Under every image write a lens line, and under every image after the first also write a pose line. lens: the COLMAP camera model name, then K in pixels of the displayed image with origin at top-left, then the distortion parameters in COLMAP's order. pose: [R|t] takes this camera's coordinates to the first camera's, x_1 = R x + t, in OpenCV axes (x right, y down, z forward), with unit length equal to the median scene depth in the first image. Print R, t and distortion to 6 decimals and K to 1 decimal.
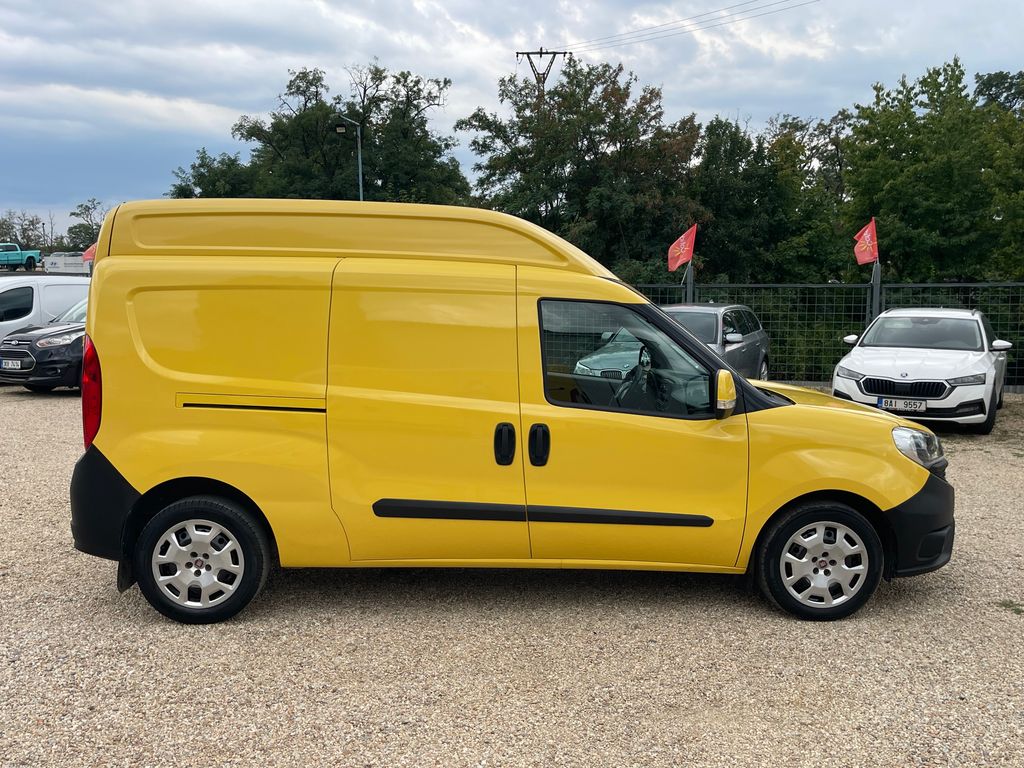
lens RADIAL K [[950.9, 0, 512.0], [0, 950.9, 384.0], [0, 0, 1]] dist [0.056275, -0.138058]
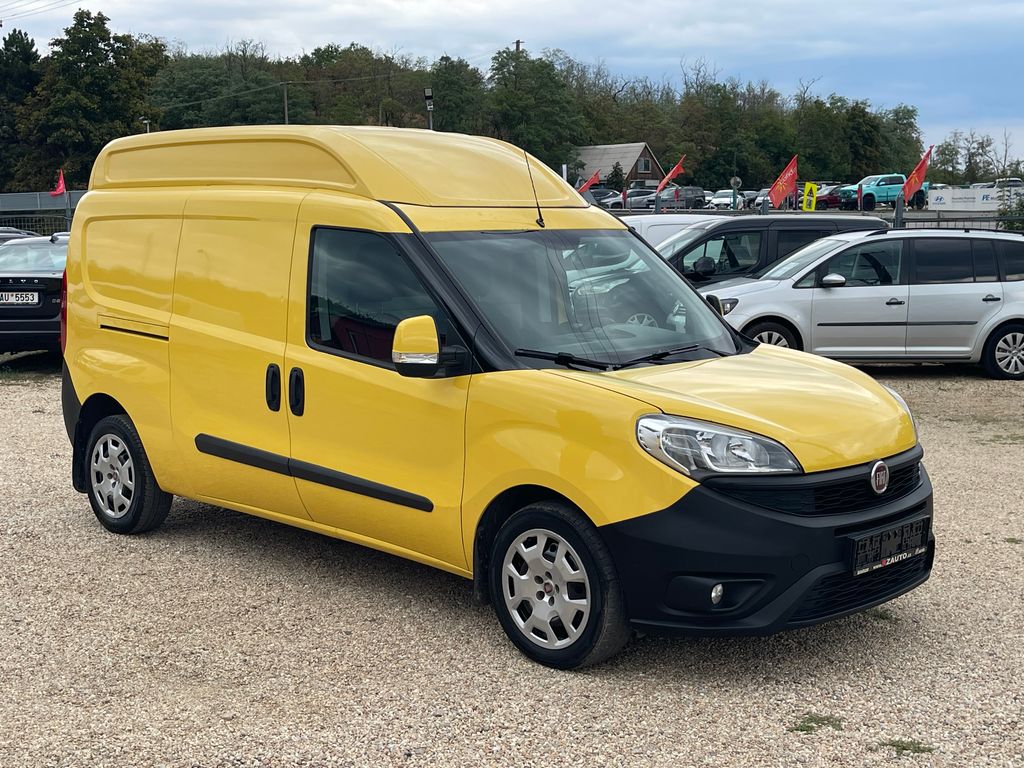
lens RADIAL K [[1423.7, 0, 512.0], [0, 1423.7, 384.0], [0, 0, 1]] dist [0.013864, -0.022696]
pose [[0.676696, 0.078174, -0.732100, 1.131809], [-0.069165, 0.996700, 0.042497, -0.013344], [0.733006, 0.021878, 0.679870, 0.238764]]
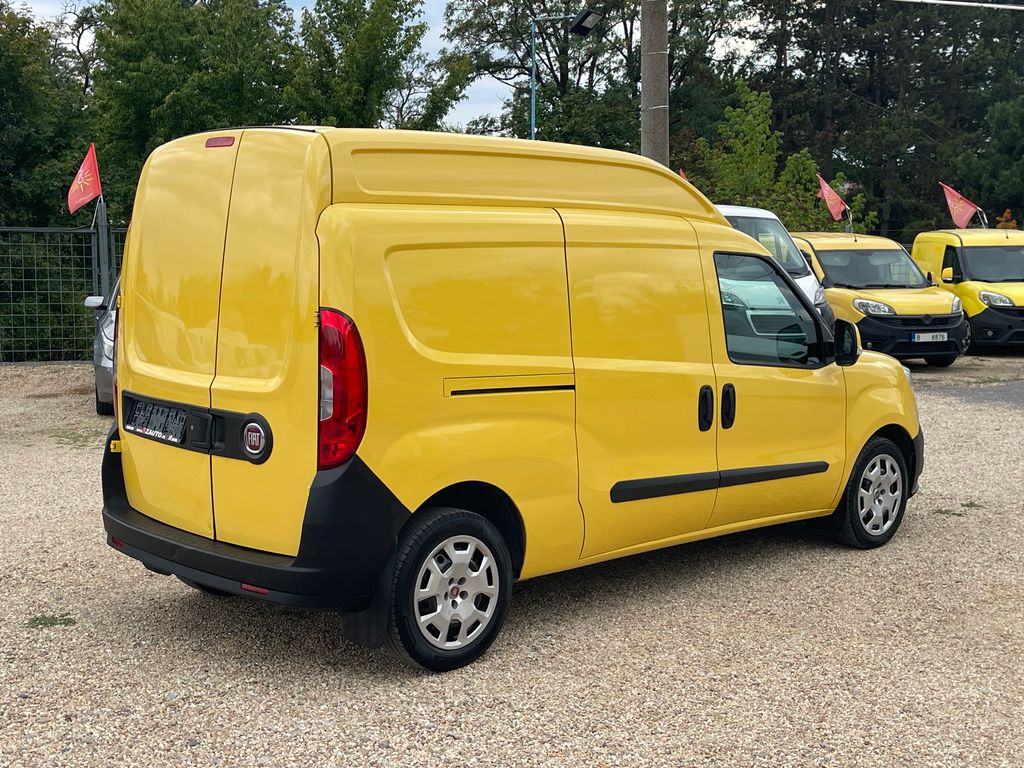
lens RADIAL K [[1336.7, 0, 512.0], [0, 1336.7, 384.0], [0, 0, 1]] dist [0.046576, 0.005399]
pose [[0.750827, -0.076416, 0.656064, -1.008107], [0.067528, 0.996961, 0.038841, -0.024790], [-0.657038, 0.015140, 0.753705, 0.126411]]
